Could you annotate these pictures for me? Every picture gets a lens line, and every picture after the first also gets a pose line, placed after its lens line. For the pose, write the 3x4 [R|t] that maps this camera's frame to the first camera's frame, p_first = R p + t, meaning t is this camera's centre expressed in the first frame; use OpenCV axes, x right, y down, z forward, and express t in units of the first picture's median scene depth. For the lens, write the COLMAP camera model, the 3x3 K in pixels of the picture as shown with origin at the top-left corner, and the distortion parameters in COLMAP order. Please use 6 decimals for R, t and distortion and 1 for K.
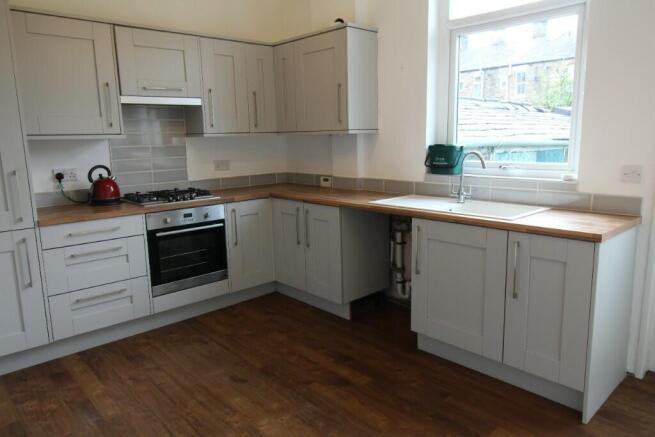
lens RADIAL K [[462.1, 0, 332.4], [0, 462.1, 216.5], [0, 0, 1]] dist [0.012878, -0.013479]
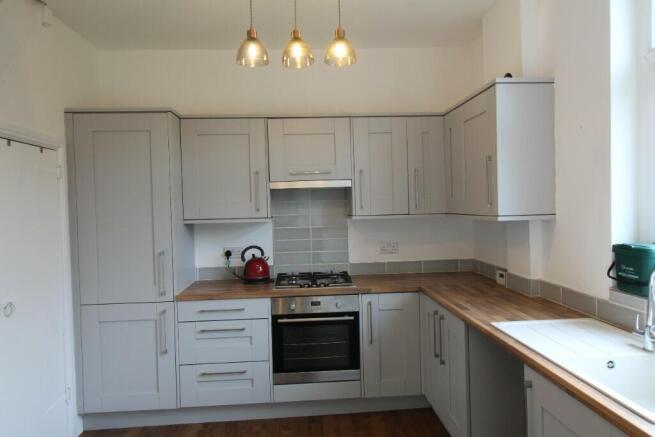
lens RADIAL K [[462.1, 0, 333.0], [0, 462.1, 217.8], [0, 0, 1]] dist [0.012878, -0.013479]
pose [[0.782260, 0.019920, -0.622634, 0.304470], [-0.099850, 0.990575, -0.093757, -0.093009], [0.614898, 0.135513, 0.776876, 0.273002]]
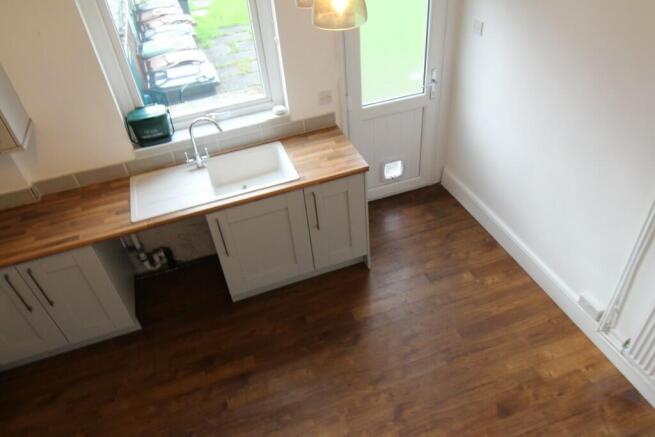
lens RADIAL K [[462.1, 0, 329.0], [0, 462.1, 219.1], [0, 0, 1]] dist [0.012878, -0.013479]
pose [[0.400843, -0.591367, 0.699721, -0.347356], [0.221140, 0.803636, 0.552509, -0.398855], [-0.889057, -0.066733, 0.452907, 0.280011]]
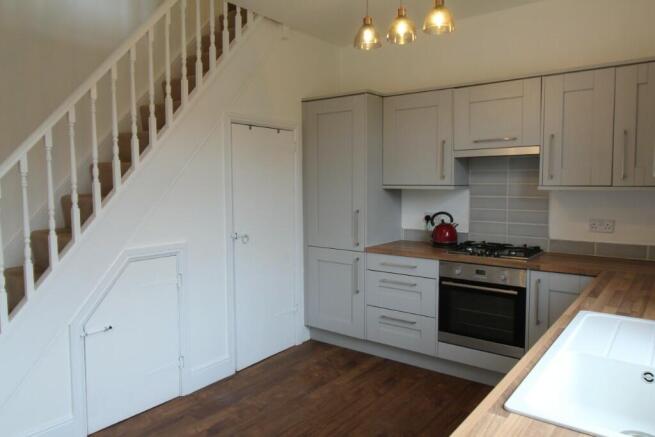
lens RADIAL K [[462.1, 0, 330.1], [0, 462.1, 218.2], [0, 0, 1]] dist [0.012878, -0.013479]
pose [[0.168887, 0.097554, -0.980796, 0.558940], [-0.172498, 0.982657, 0.068036, -0.124502], [0.970423, 0.157695, 0.182786, 0.526168]]
